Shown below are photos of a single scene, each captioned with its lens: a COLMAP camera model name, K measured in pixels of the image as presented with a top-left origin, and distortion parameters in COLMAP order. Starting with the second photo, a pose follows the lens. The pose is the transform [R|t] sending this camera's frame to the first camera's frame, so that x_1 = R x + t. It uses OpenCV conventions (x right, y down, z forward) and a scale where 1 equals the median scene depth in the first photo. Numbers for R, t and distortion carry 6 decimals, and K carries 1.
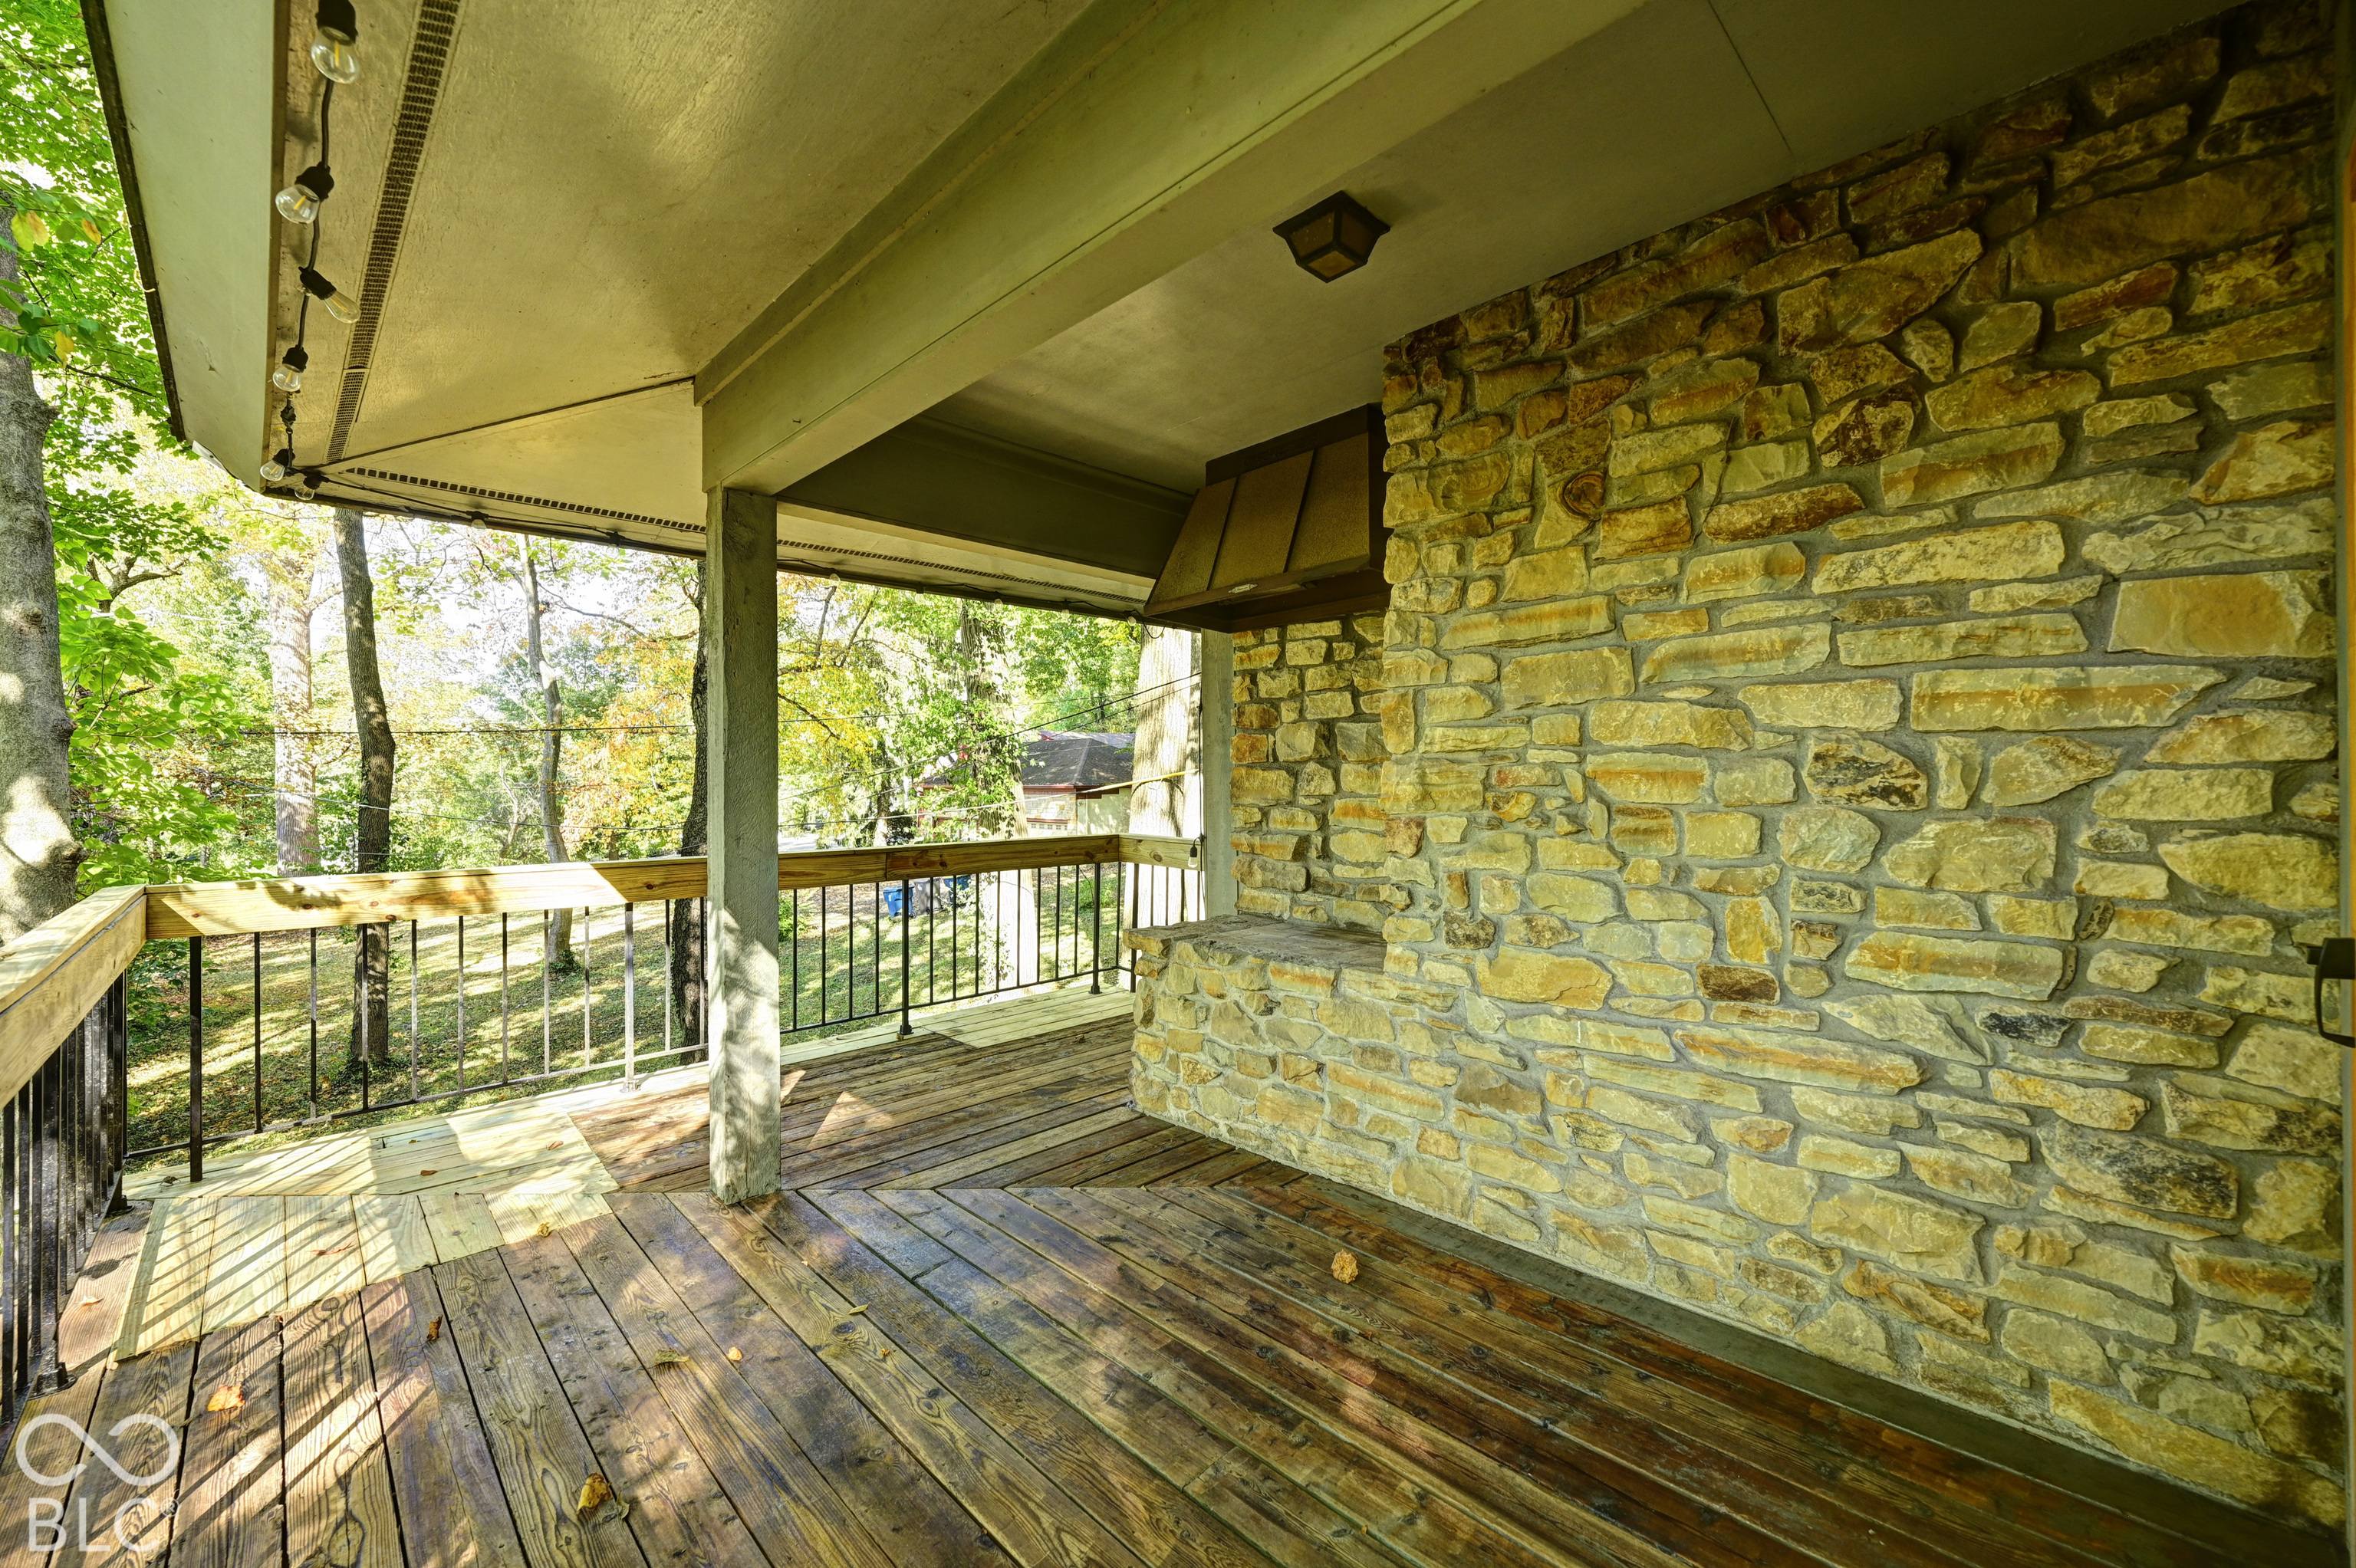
lens RADIAL K [[931.8, 0, 1178.0], [0, 931.8, 784.0], [0, 0, 1]] dist [0.002053, 0.000293]
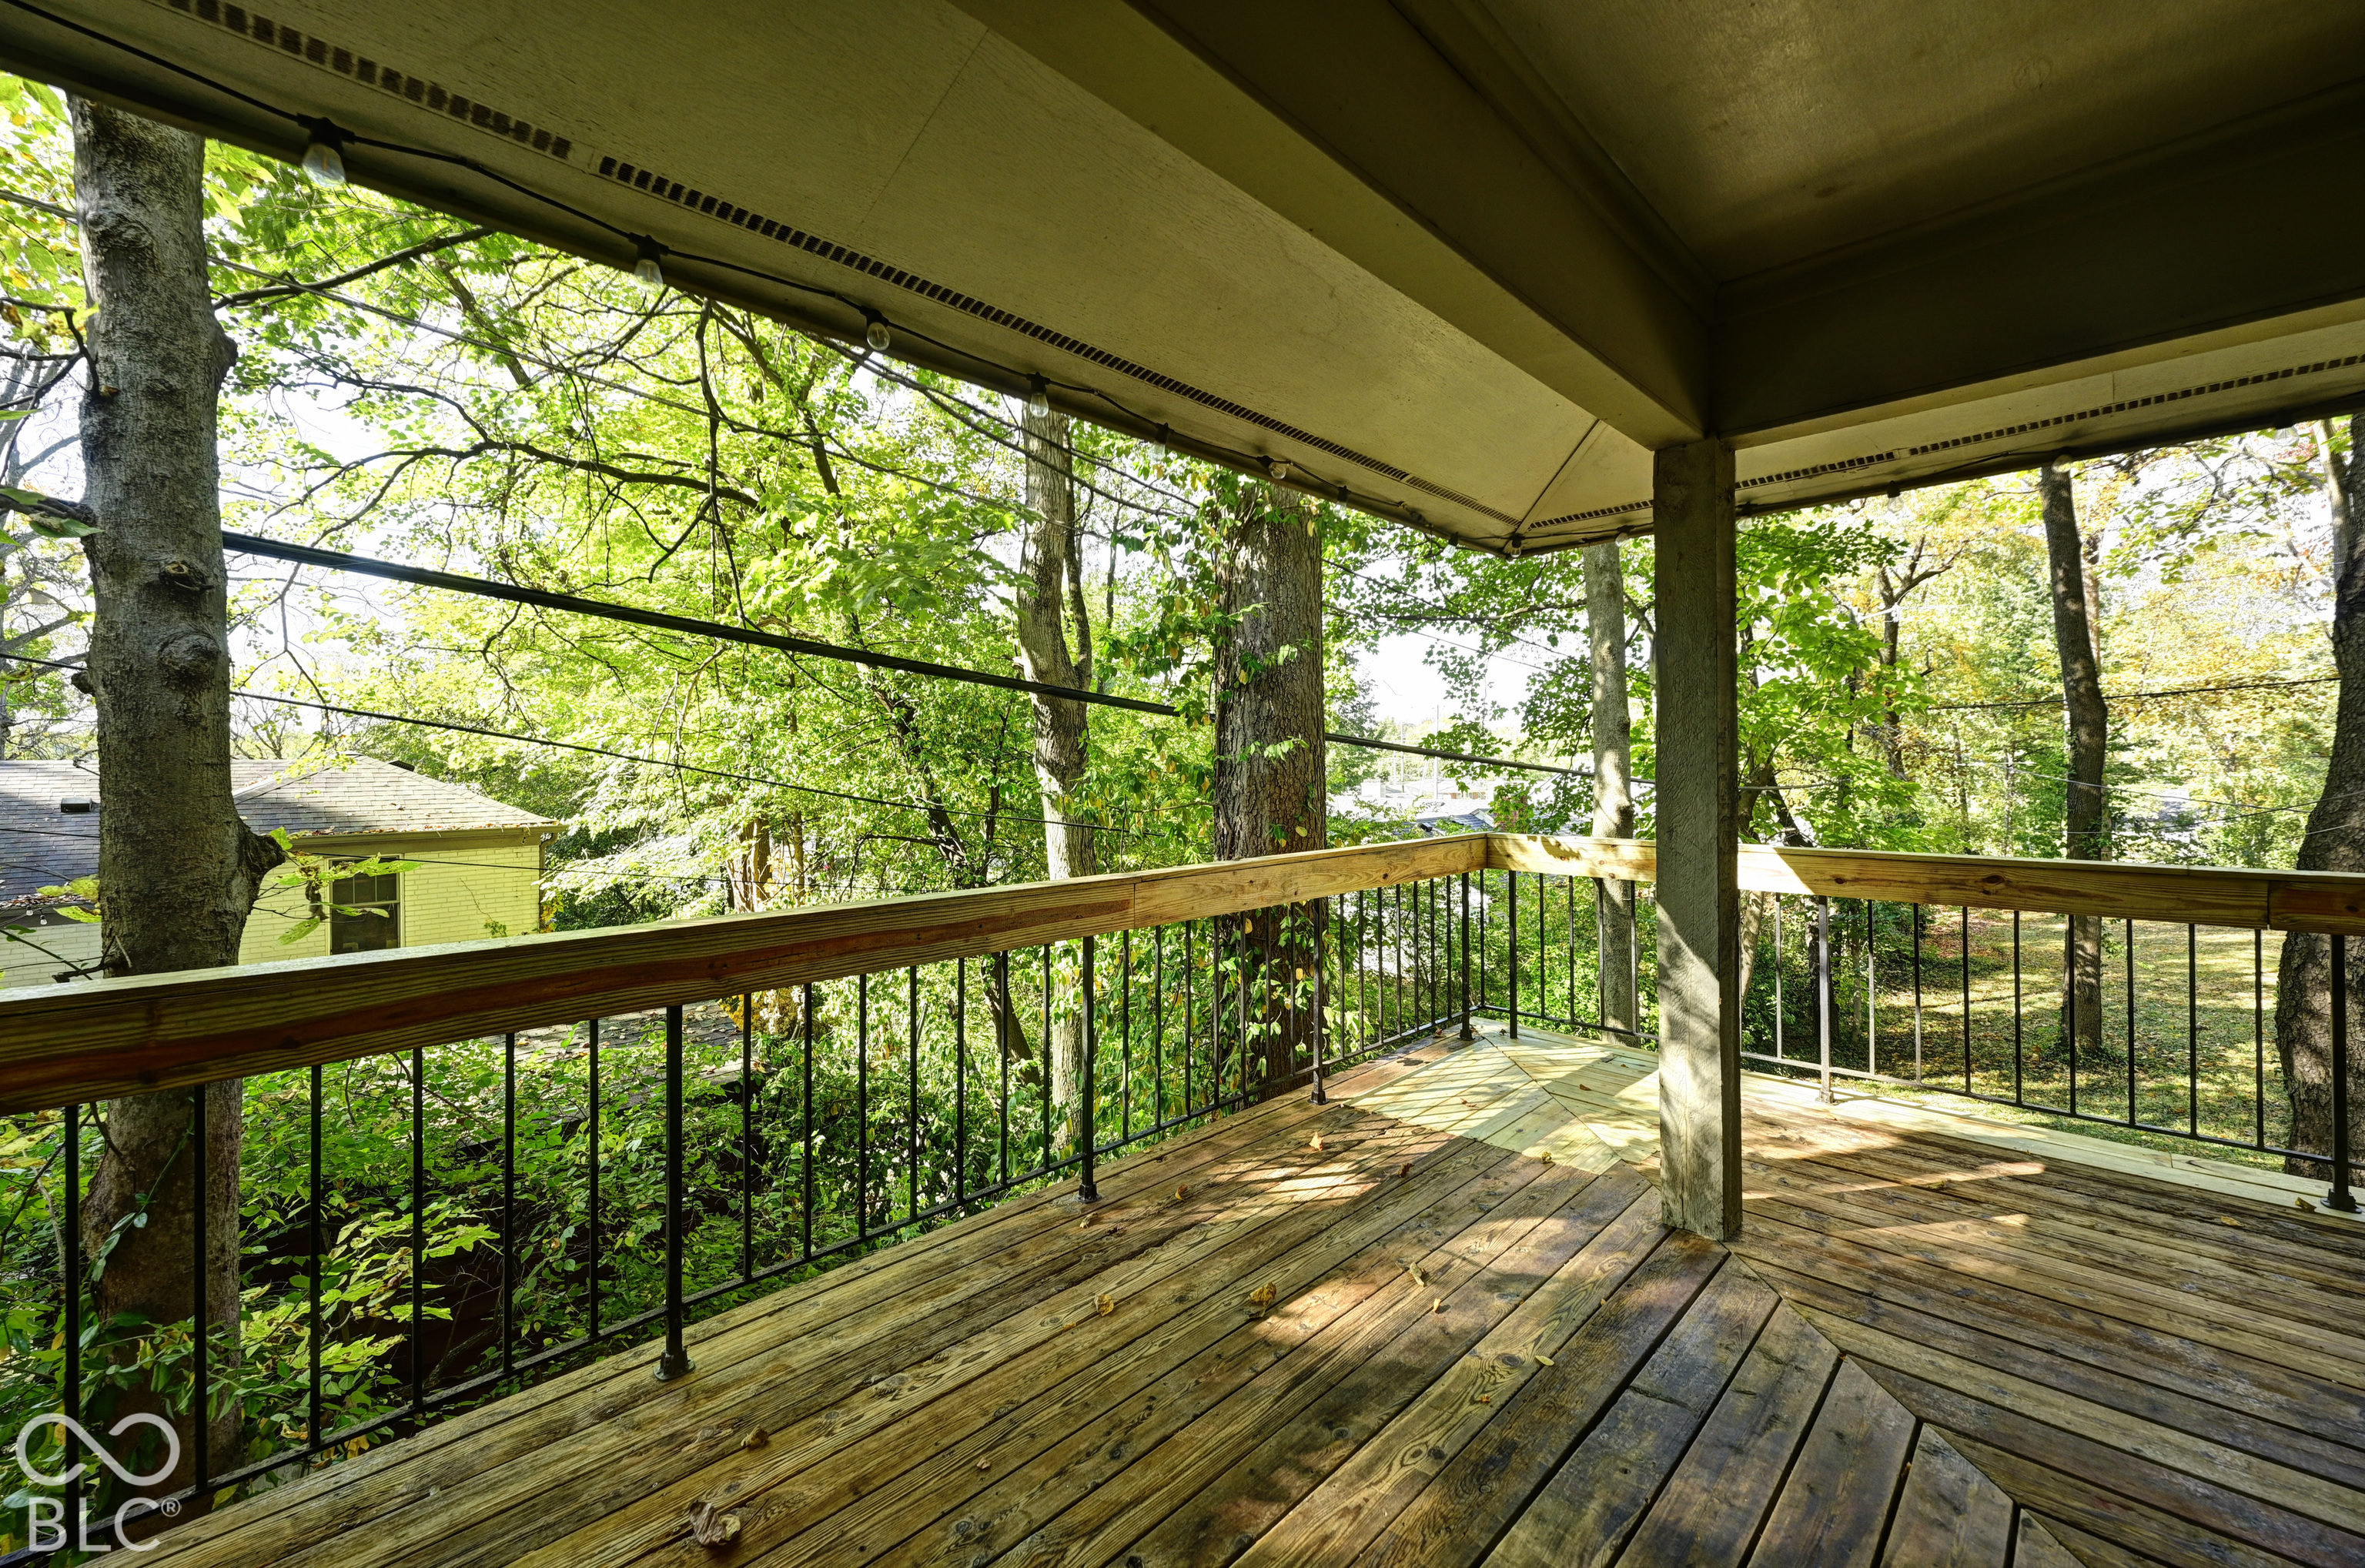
lens RADIAL K [[951.0, 0, 1200.4], [0, 951.0, 767.1], [0, 0, 1]] dist [-0.001999, -0.000061]
pose [[0.030468, 0.009599, -0.999490, 0.067741], [0.007660, 0.999922, 0.009836, -0.002382], [0.999506, -0.007955, 0.030392, 0.078631]]
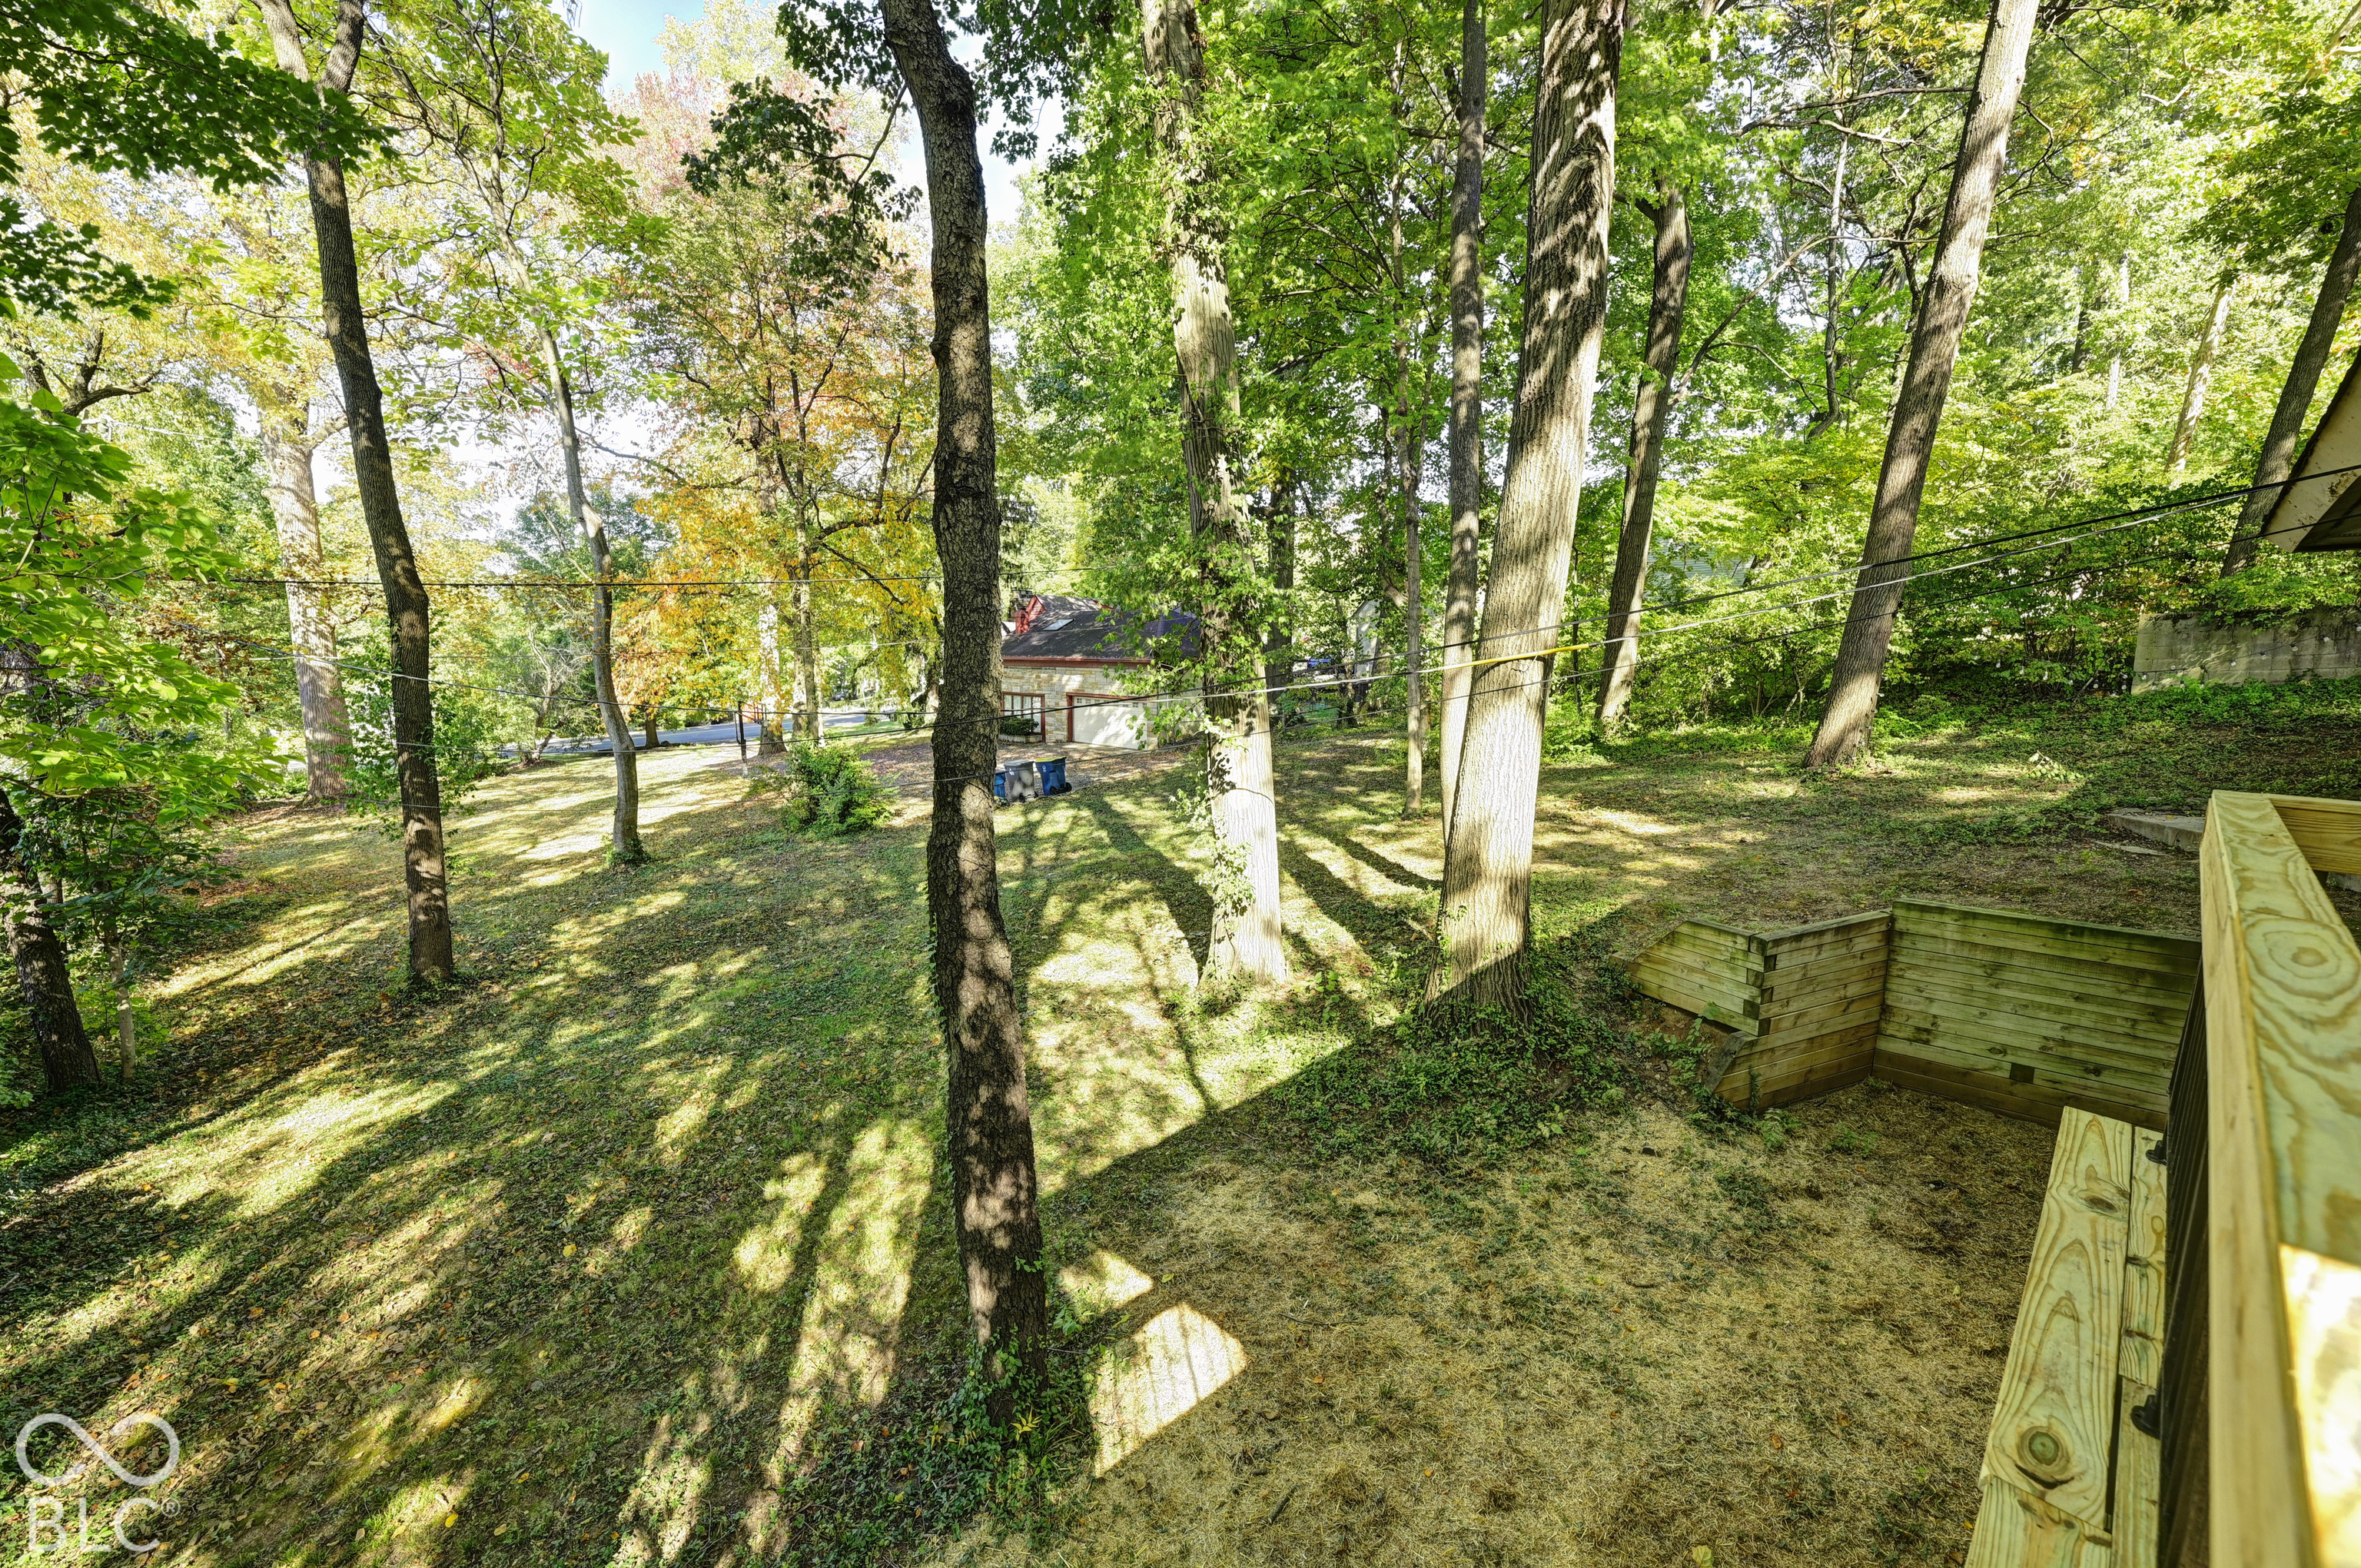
lens RADIAL K [[928.4, 0, 1180.5], [0, 928.4, 784.0], [0, 0, 1]] dist [0.002534, 0.000442]
pose [[0.999784, 0.016397, -0.012740, -0.176810], [-0.014546, 0.990898, 0.133824, -0.000343], [0.014818, -0.133610, 0.990923, 0.193015]]
